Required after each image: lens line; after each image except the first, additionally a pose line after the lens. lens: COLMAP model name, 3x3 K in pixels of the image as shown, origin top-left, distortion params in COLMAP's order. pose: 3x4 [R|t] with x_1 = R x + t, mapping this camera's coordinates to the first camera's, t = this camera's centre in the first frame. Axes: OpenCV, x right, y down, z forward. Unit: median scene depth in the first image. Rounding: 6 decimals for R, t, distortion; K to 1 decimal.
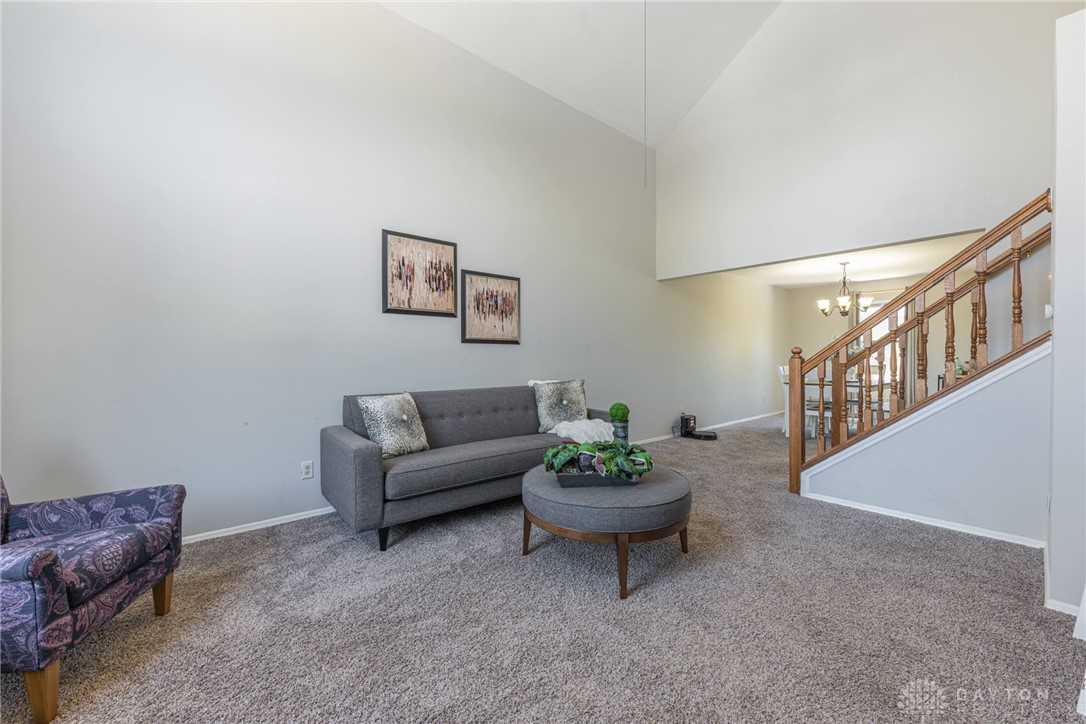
lens RADIAL K [[435.0, 0, 543.0], [0, 435.0, 362.0], [0, 0, 1]] dist [-0.000443, 0.000014]
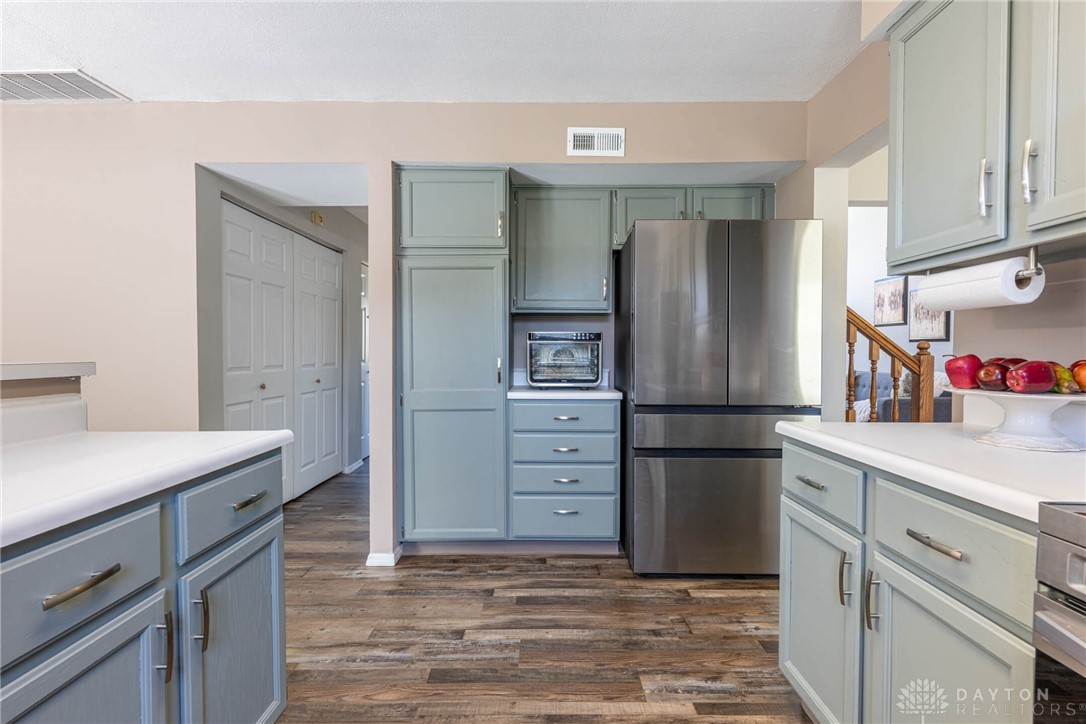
lens RADIAL K [[516.3, 0, 543.0], [0, 516.3, 362.0], [0, 0, 1]] dist [0.003086, 0.000260]
pose [[-0.651144, 0.019198, -0.758711, 1.972994], [-0.008786, 0.999422, 0.032829, -0.024451], [0.758903, 0.028042, -0.650599, 1.243048]]
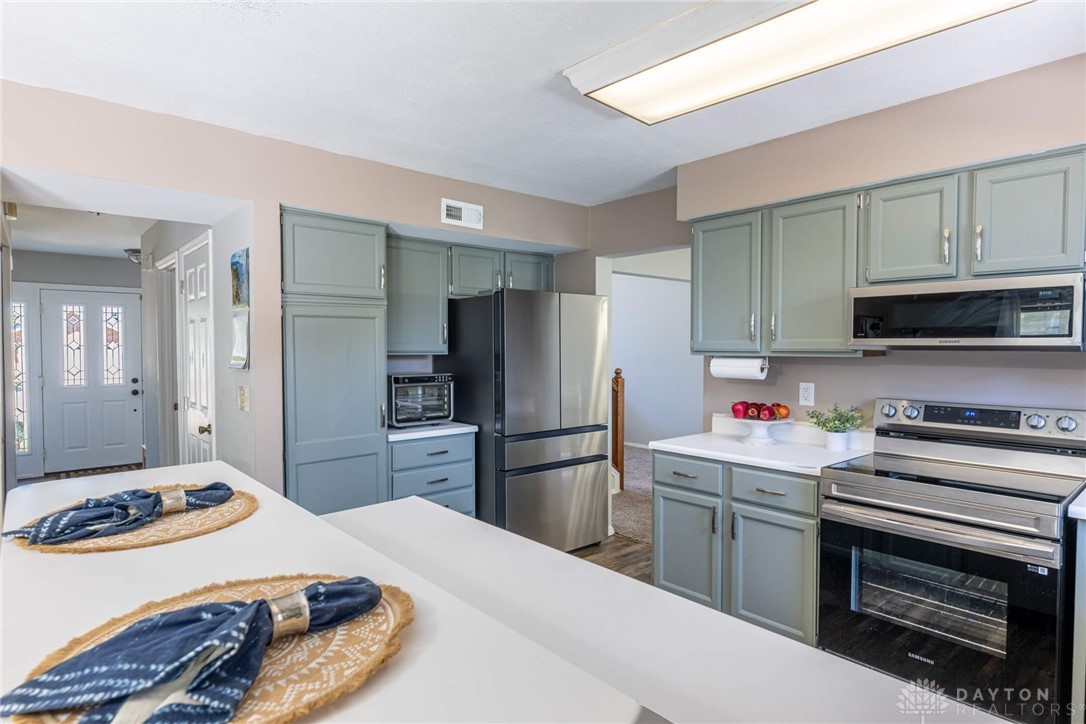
lens RADIAL K [[596.3, 0, 543.0], [0, 596.3, 362.0], [0, 0, 1]] dist [-0.000755, -0.000247]
pose [[0.013076, 0.034199, -0.999329, 2.380565], [-0.012647, 0.999341, 0.034034, -0.107819], [0.999835, 0.012194, 0.013500, 0.920856]]
